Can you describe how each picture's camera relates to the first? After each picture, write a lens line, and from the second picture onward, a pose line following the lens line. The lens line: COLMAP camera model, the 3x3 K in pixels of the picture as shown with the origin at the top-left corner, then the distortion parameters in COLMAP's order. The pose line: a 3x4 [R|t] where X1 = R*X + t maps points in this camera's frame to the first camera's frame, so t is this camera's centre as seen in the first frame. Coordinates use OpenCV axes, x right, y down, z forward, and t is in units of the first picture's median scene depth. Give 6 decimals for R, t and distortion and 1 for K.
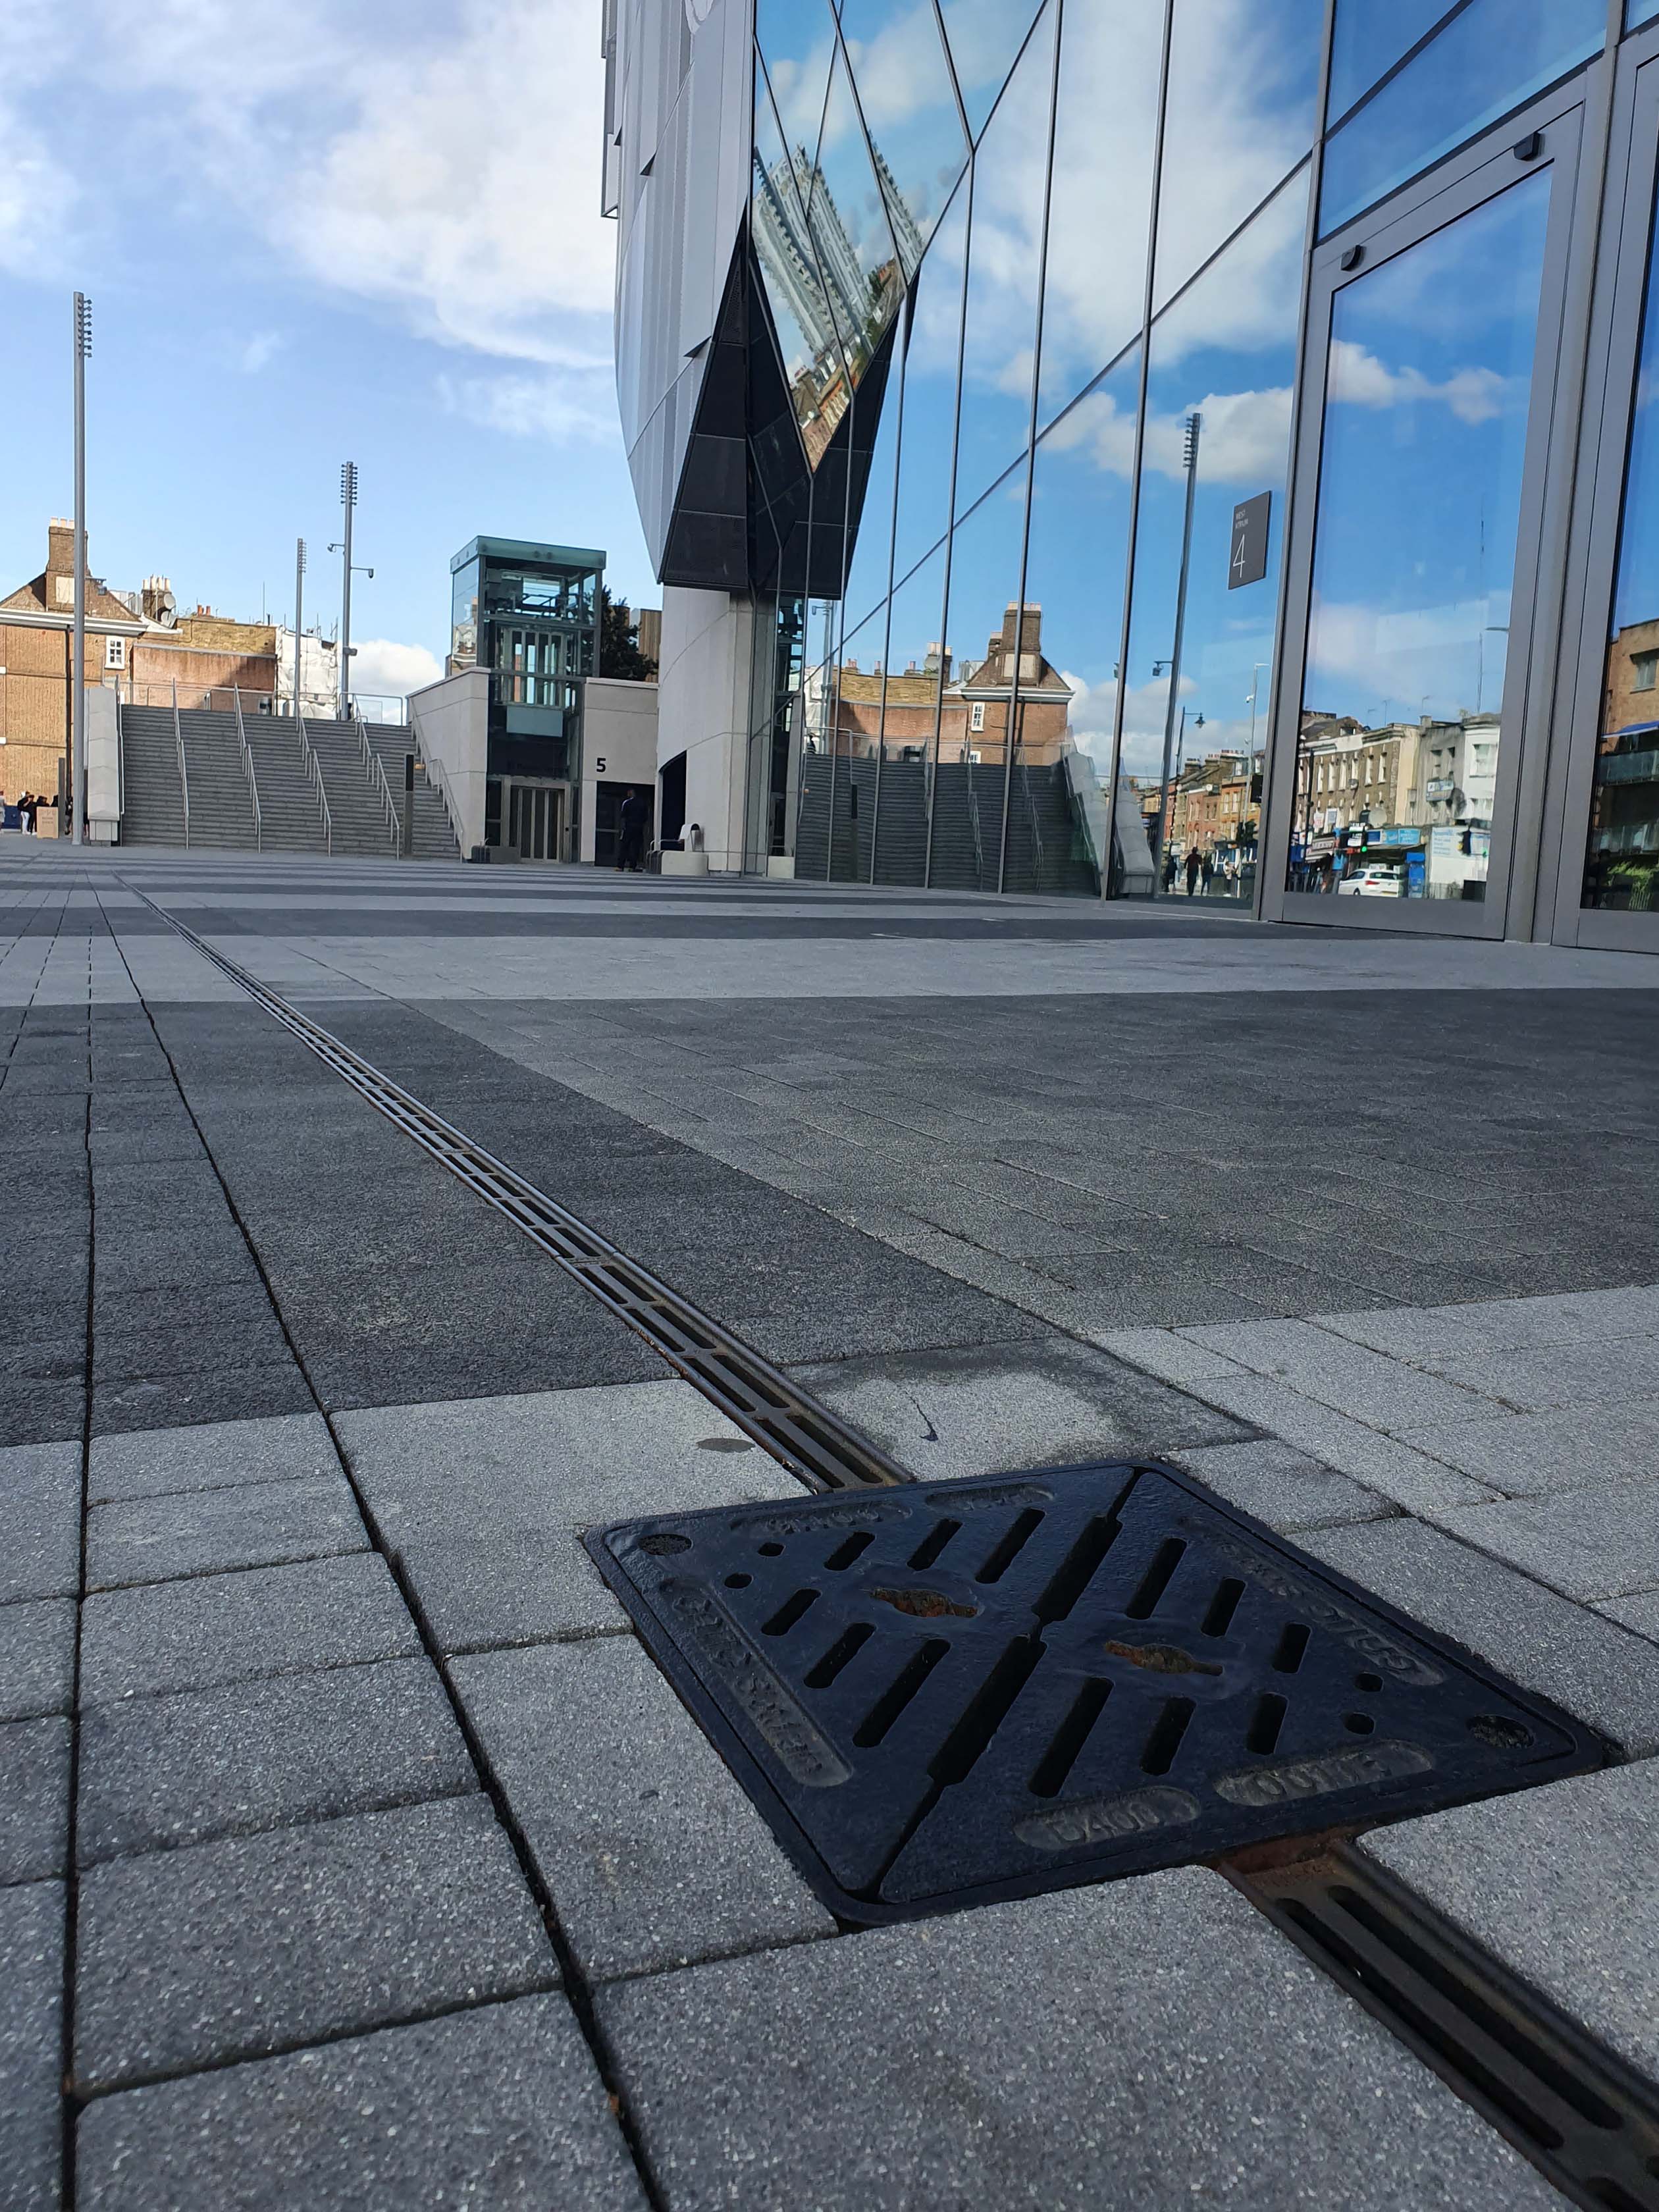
lens RADIAL K [[1777.2, 0, 846.3], [0, 1777.2, 1103.9], [0, 0, 1]] dist [0.010969, 0.012586]
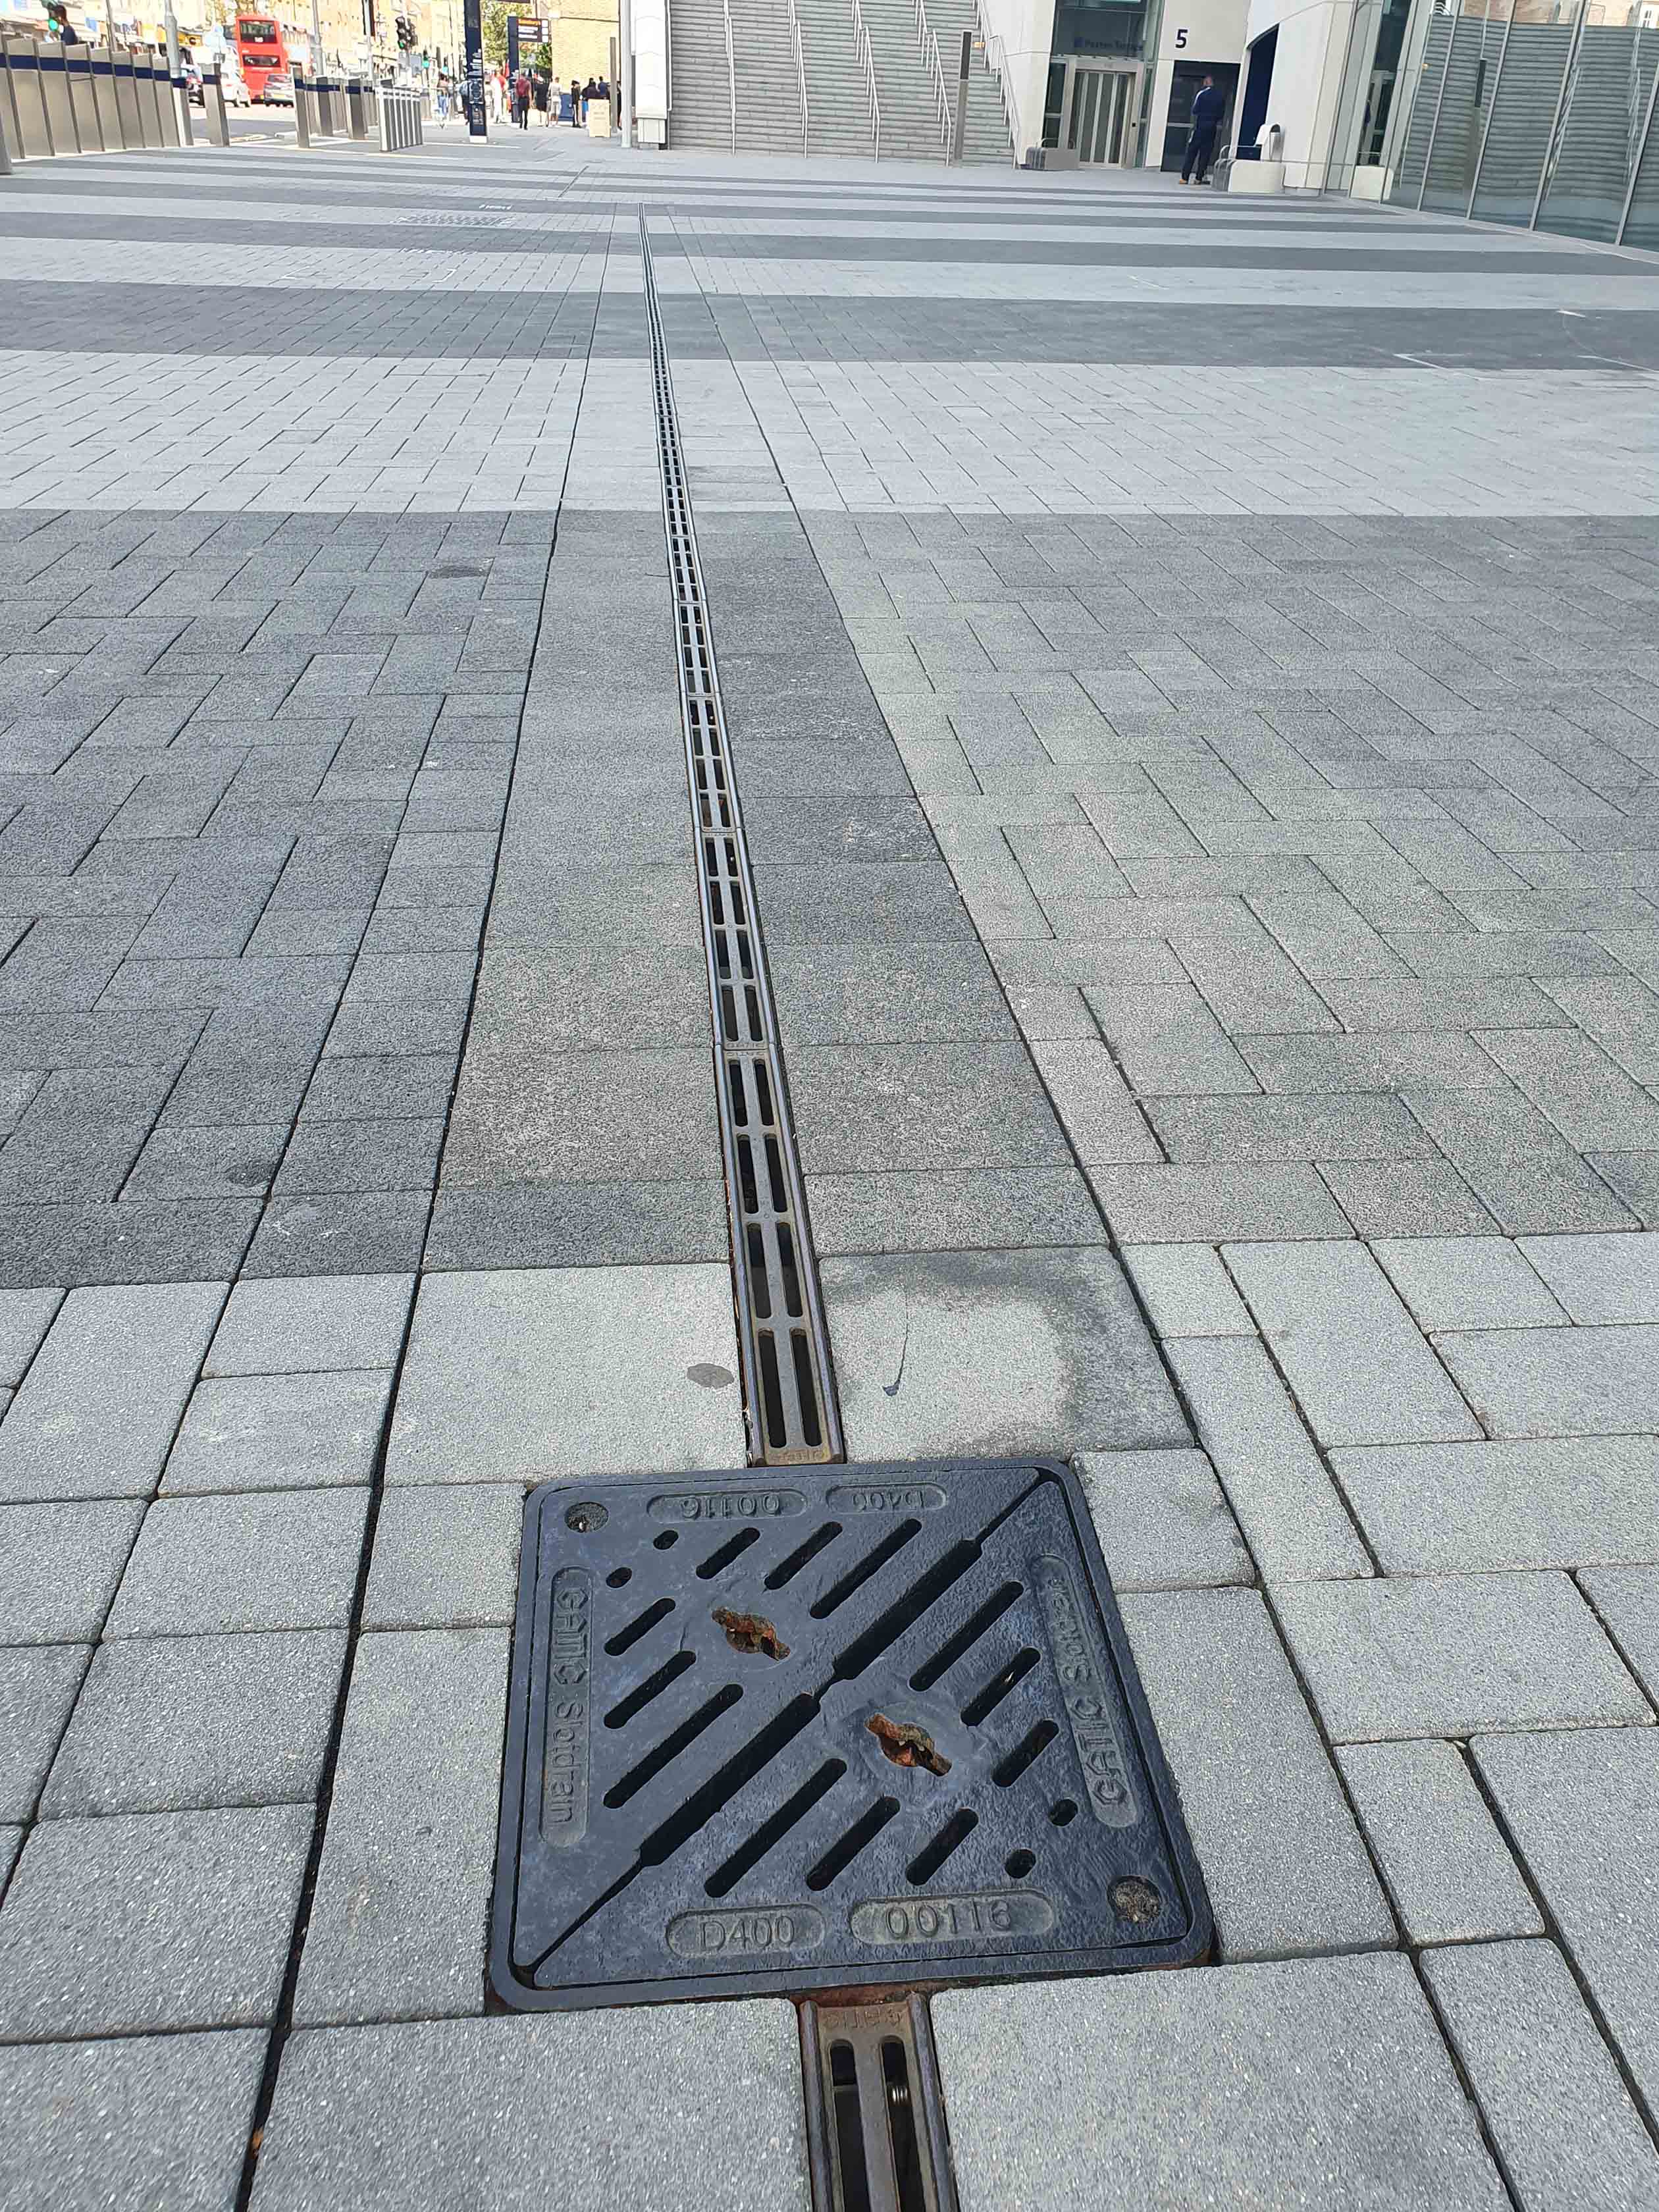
lens RADIAL K [[1777.2, 0, 846.3], [0, 1777.2, 1103.9], [0, 0, 1]] dist [0.010969, 0.012586]
pose [[0.953241, 0.140320, -0.267658, 0.303479], [-0.035862, 0.931935, 0.360848, -0.396327], [0.300074, -0.334376, 0.893391, 0.047527]]
